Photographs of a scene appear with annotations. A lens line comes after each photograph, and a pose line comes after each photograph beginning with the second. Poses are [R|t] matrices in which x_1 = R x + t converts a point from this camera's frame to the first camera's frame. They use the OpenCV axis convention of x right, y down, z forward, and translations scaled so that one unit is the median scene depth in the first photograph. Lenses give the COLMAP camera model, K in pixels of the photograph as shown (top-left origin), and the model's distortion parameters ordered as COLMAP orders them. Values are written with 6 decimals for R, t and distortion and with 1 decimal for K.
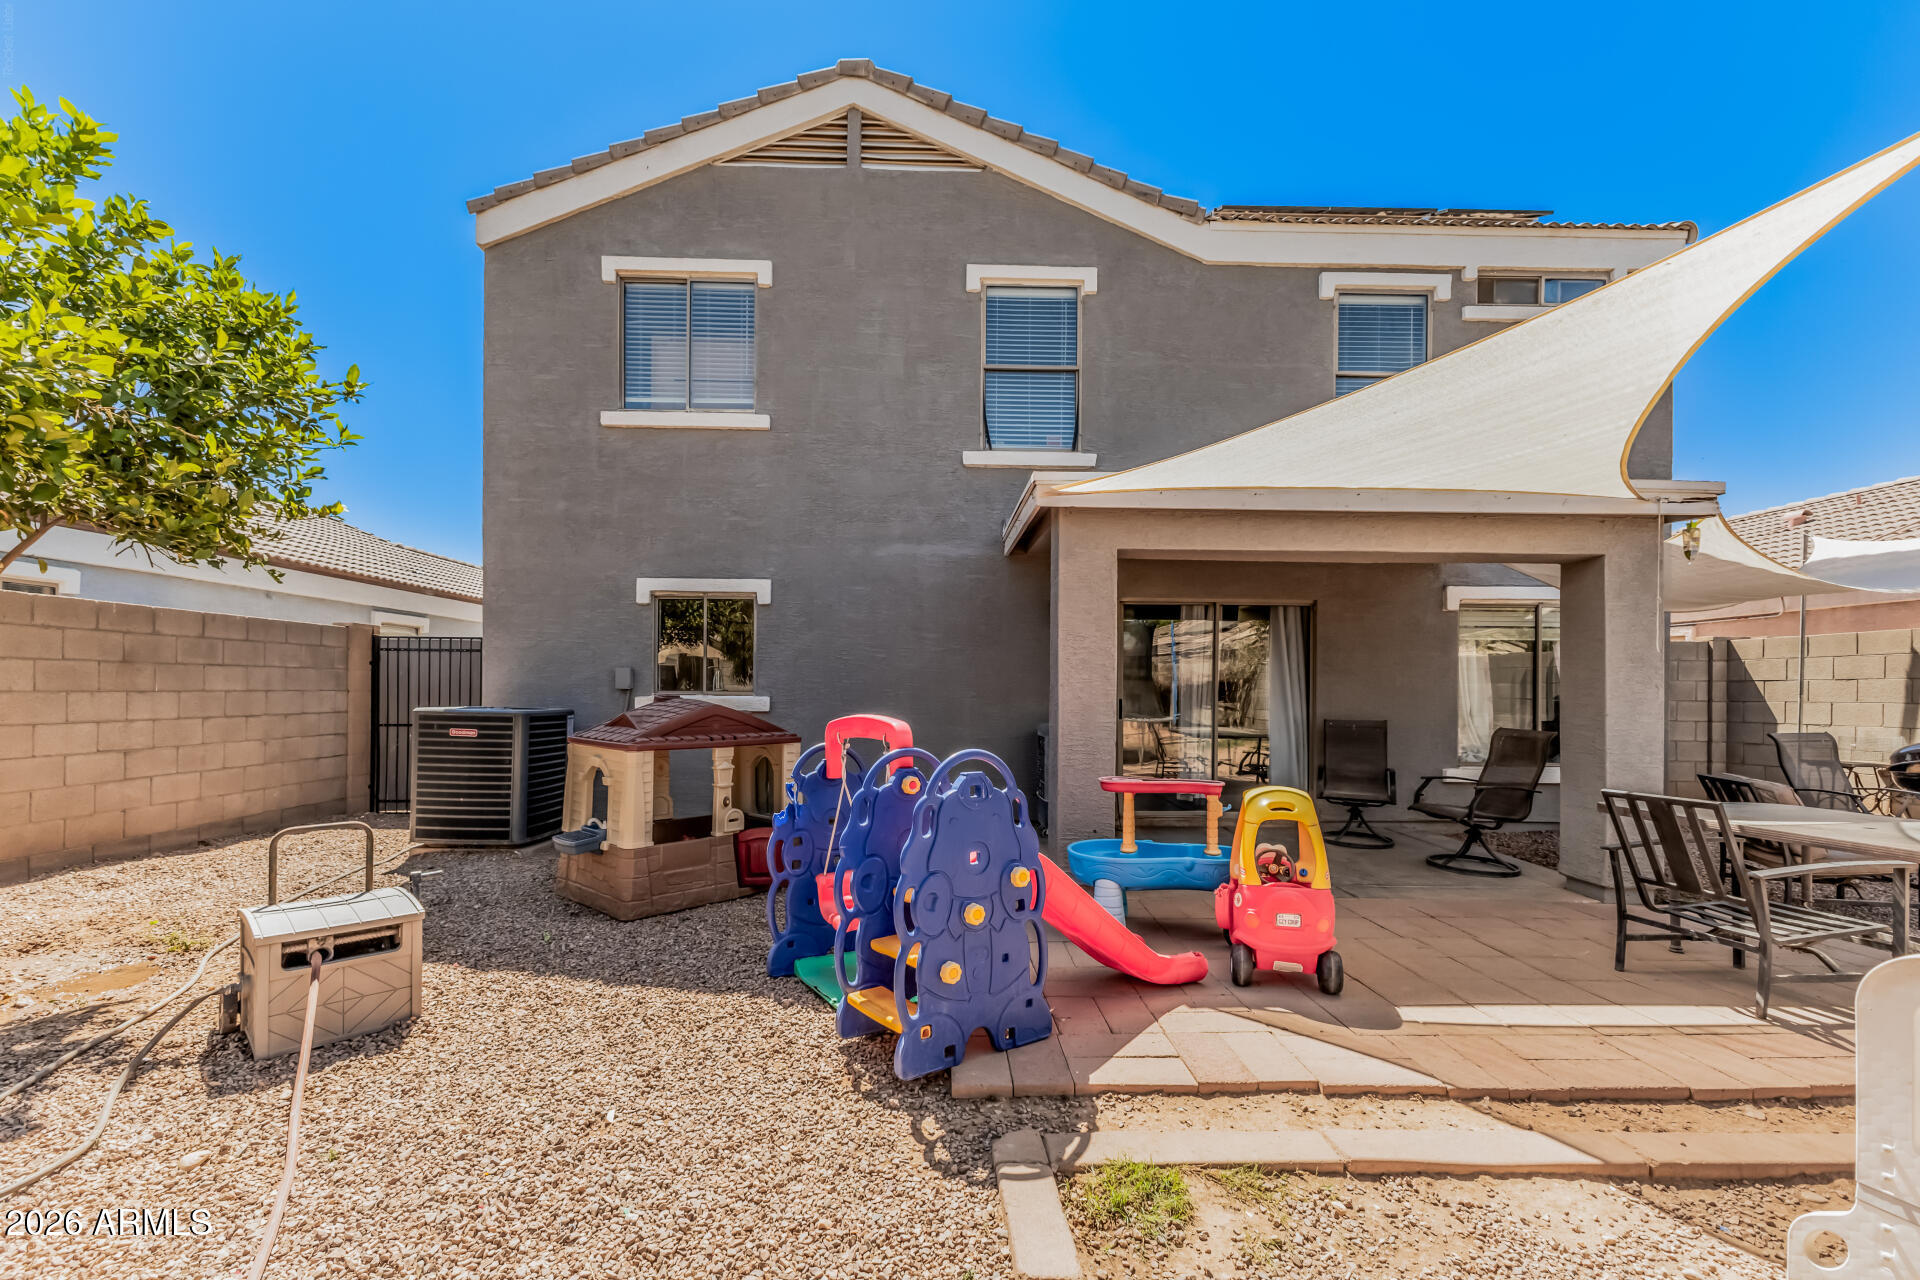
lens RADIAL K [[803.6, 0, 964.6], [0, 803.6, 691.0], [0, 0, 1]] dist [0.000954, 0.008792]
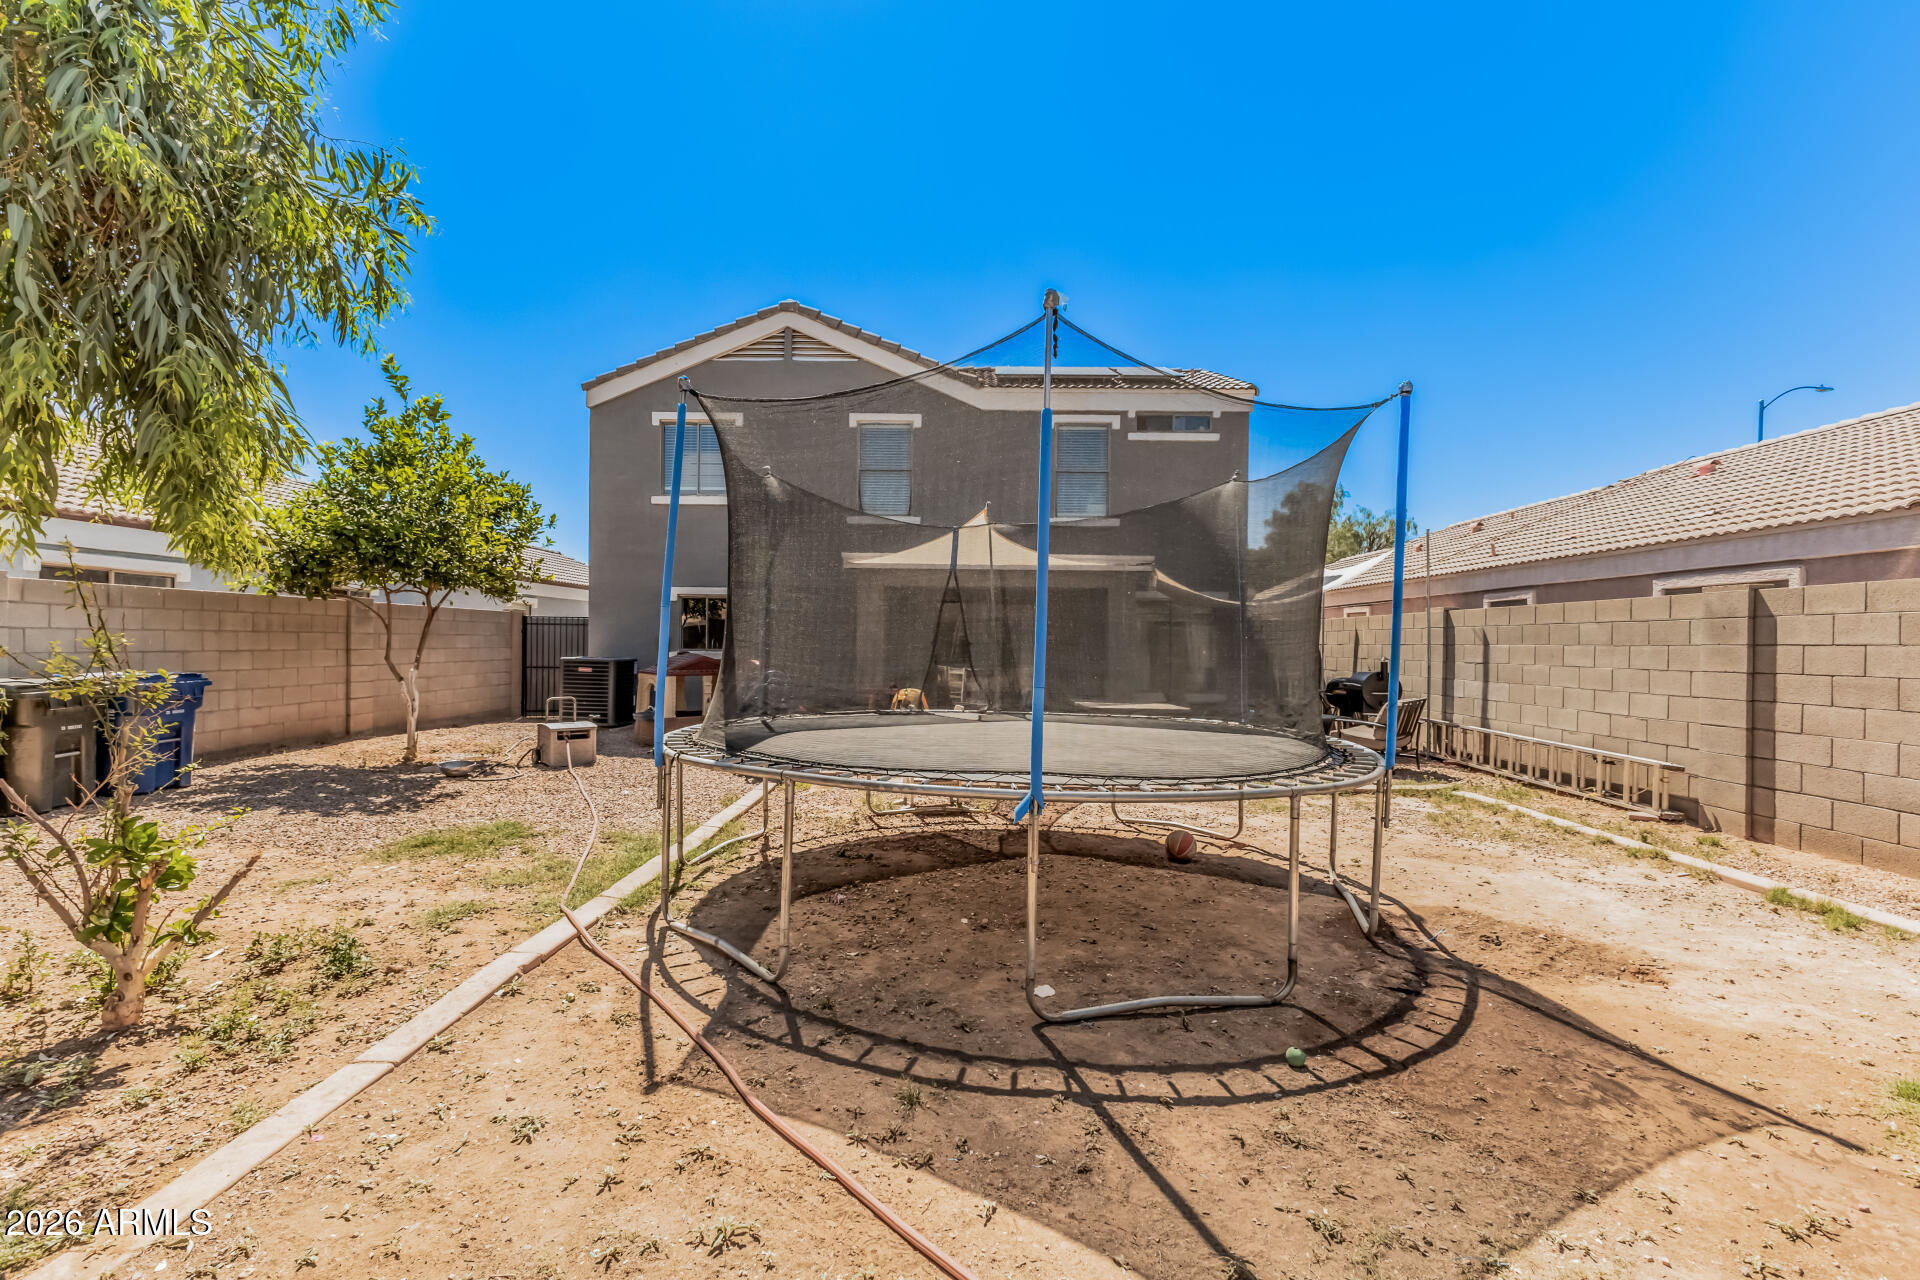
lens RADIAL K [[824.0, 0, 957.2], [0, 824.0, 643.7], [0, 0, 1]] dist [0.006769, -0.000112]
pose [[0.998317, 0.003002, -0.057919, 0.356708], [-0.002971, 0.999995, 0.000635, -0.014320], [0.057921, -0.000462, 0.998321, -0.842158]]
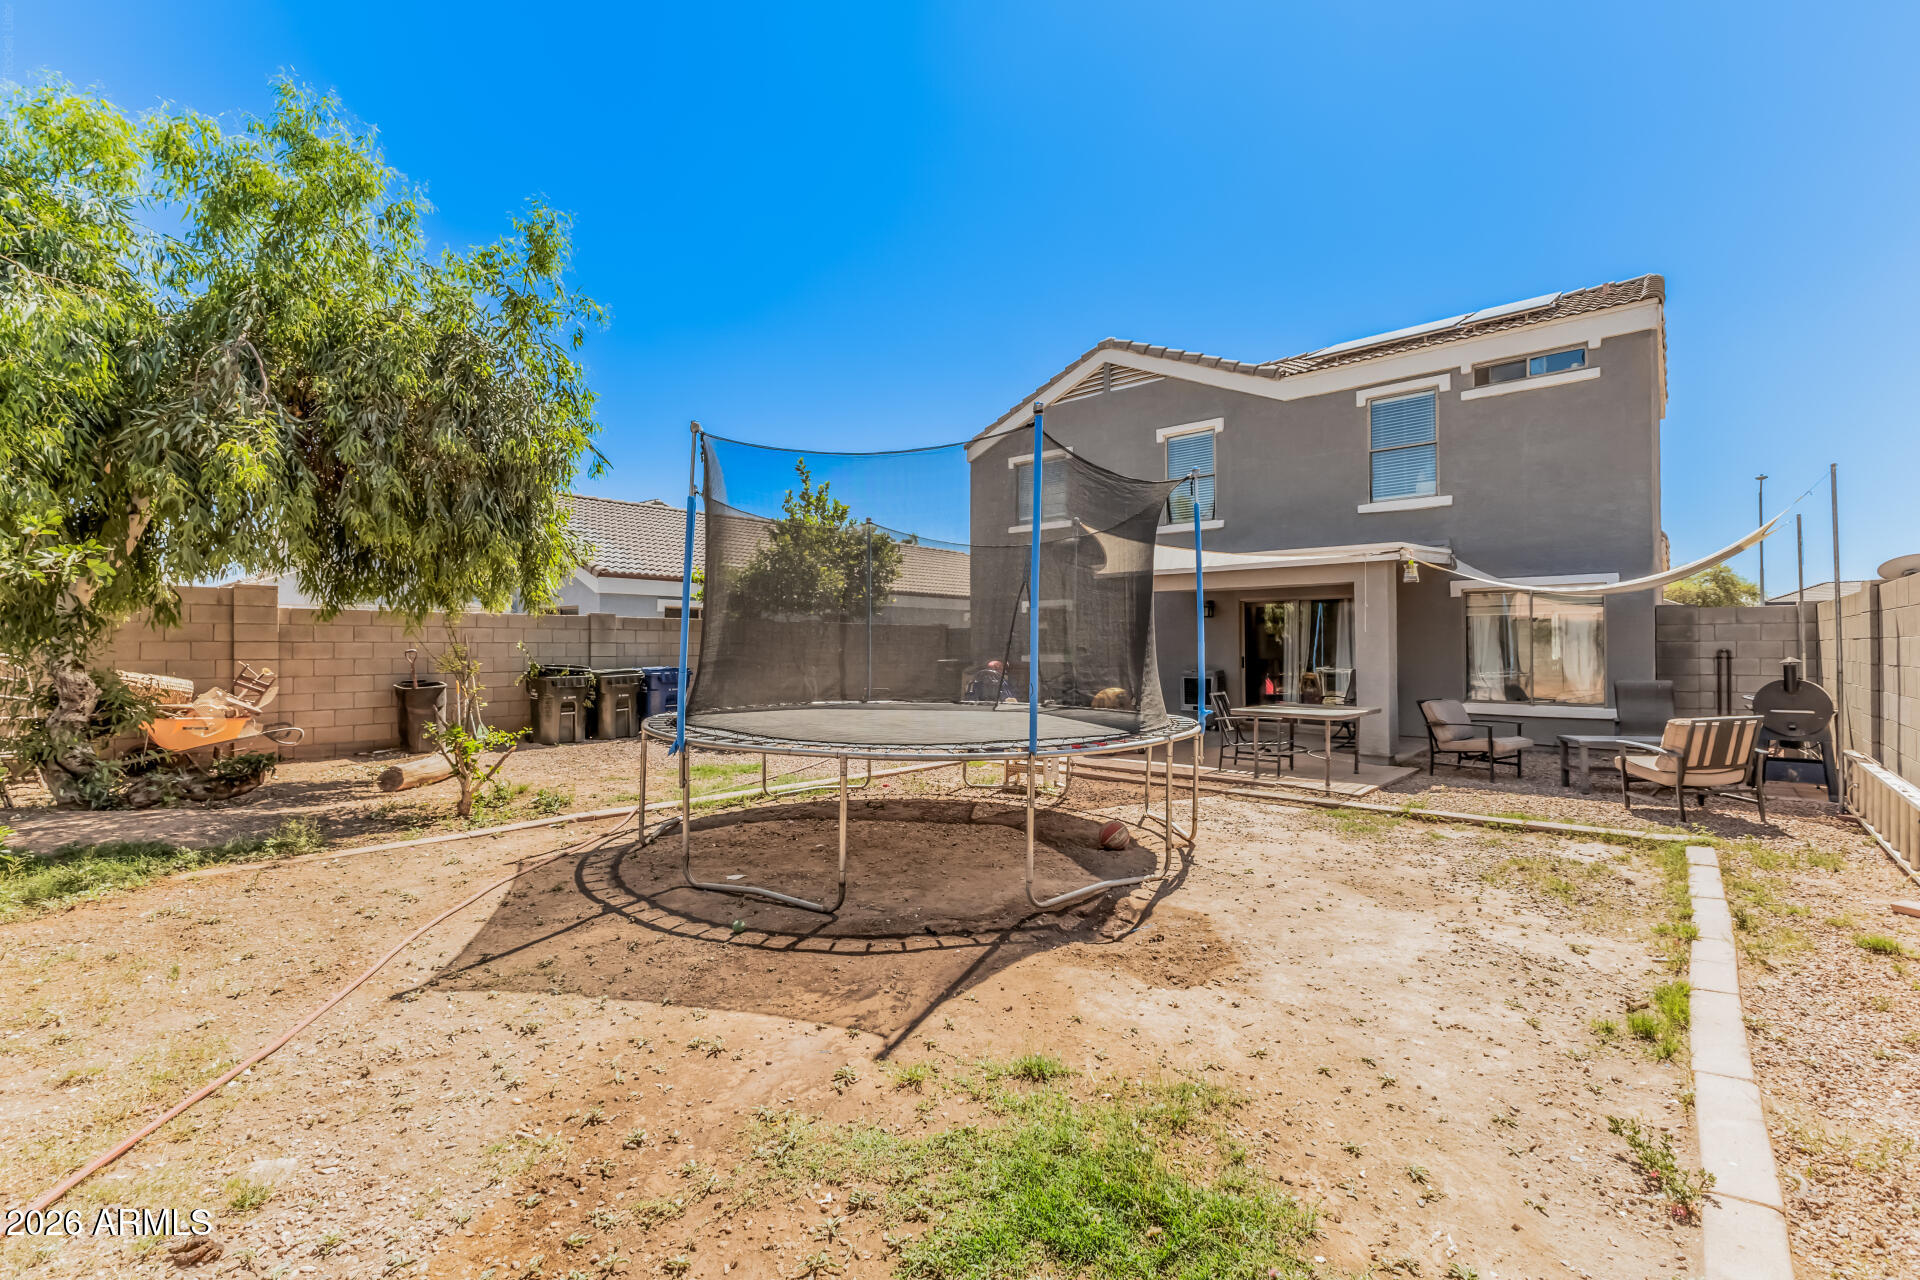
lens RADIAL K [[814.9, 0, 946.7], [0, 814.9, 631.2], [0, 0, 1]] dist [0.008254, 0.000121]
pose [[0.724677, -0.021526, -0.688753, 0.977017], [0.007135, 0.999693, -0.023736, -0.007294], [0.689052, 0.012287, 0.724608, -0.753939]]
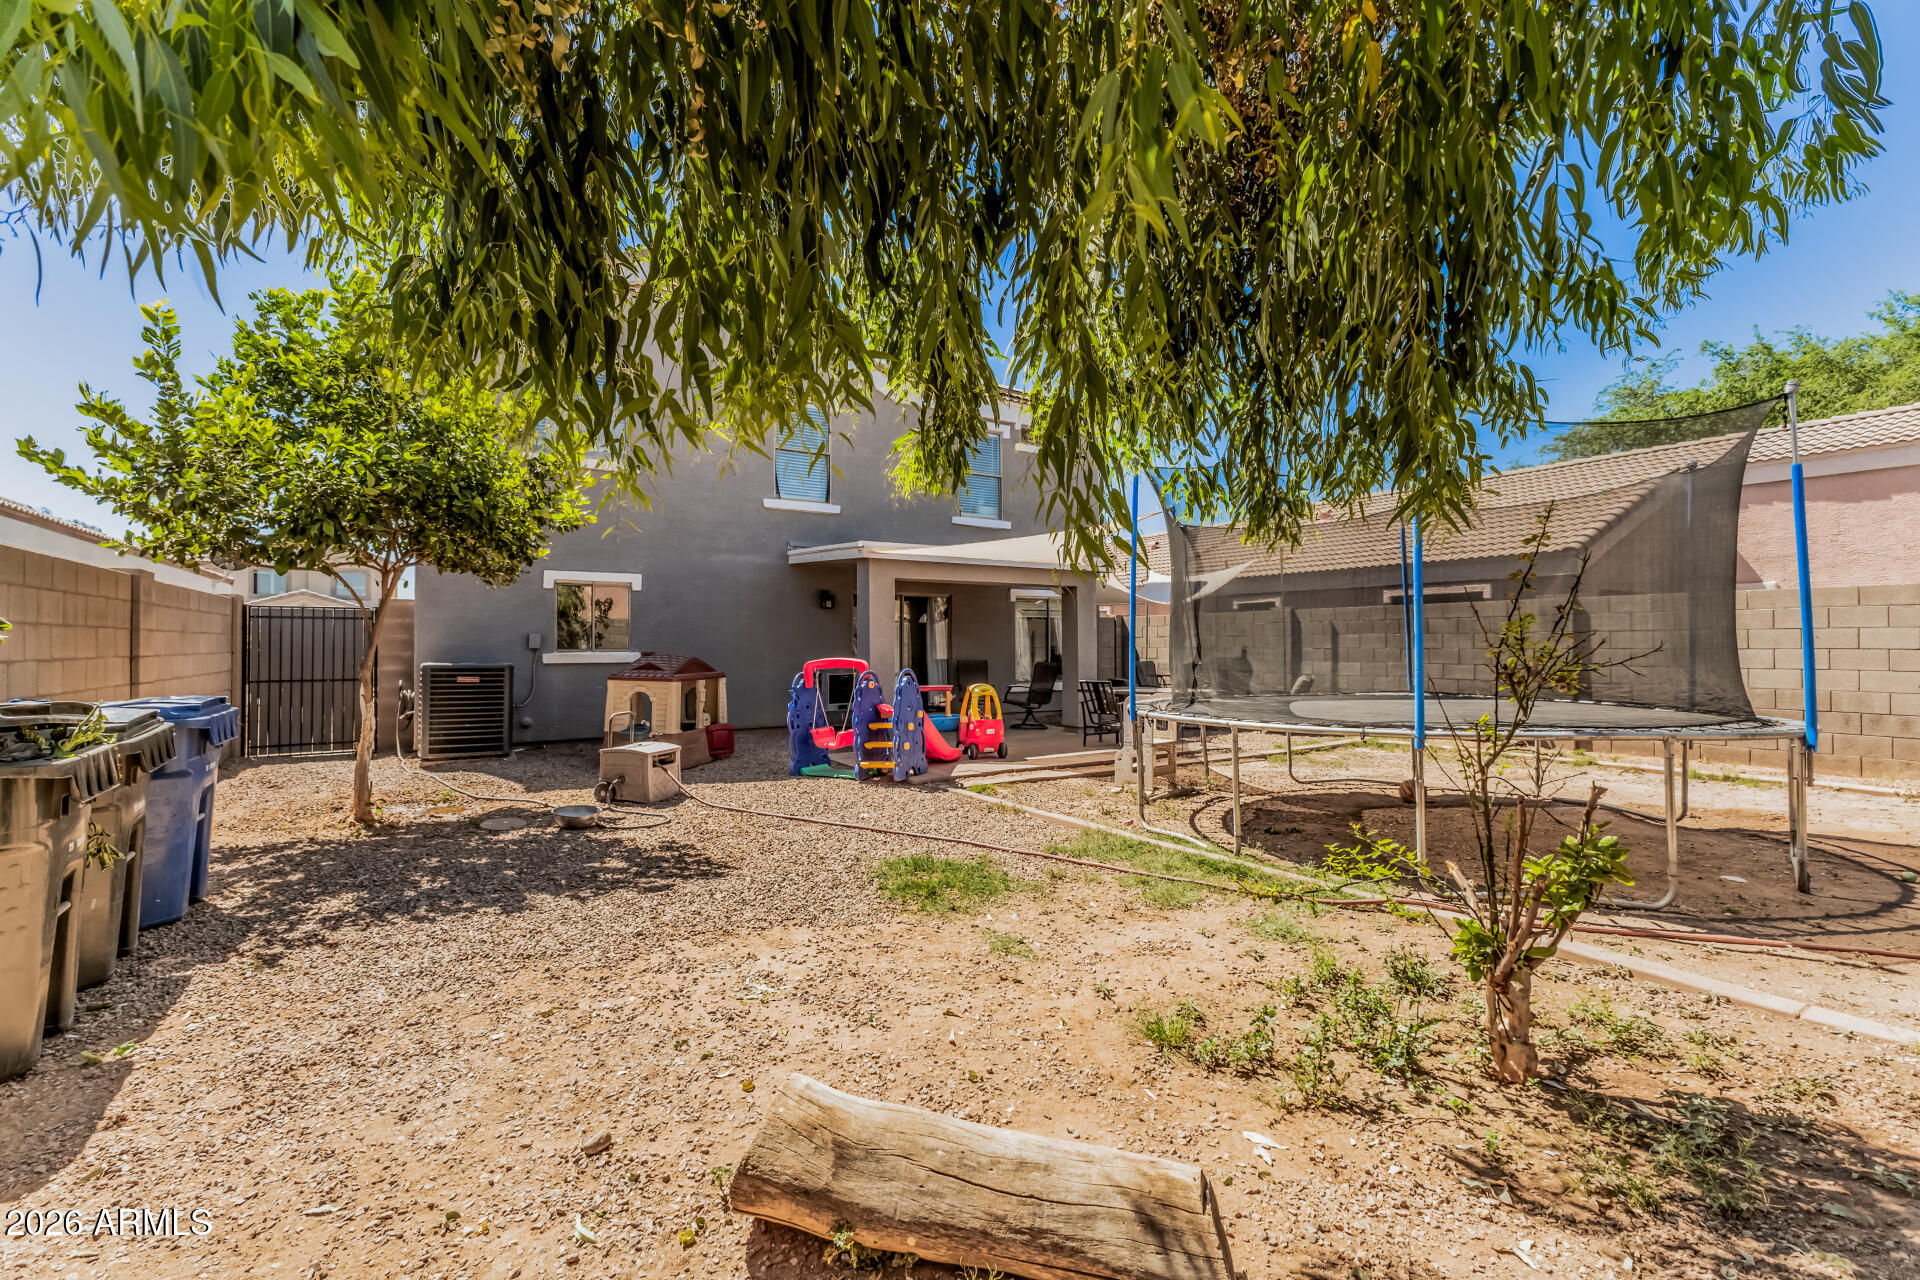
lens RADIAL K [[824.0, 0, 957.2], [0, 824.0, 643.7], [0, 0, 1]] dist [0.006769, -0.000112]
pose [[0.856817, -0.009334, 0.515536, -0.522374], [0.008953, 0.999955, 0.003226, -0.008413], [-0.515542, 0.001852, 0.856862, -0.613804]]
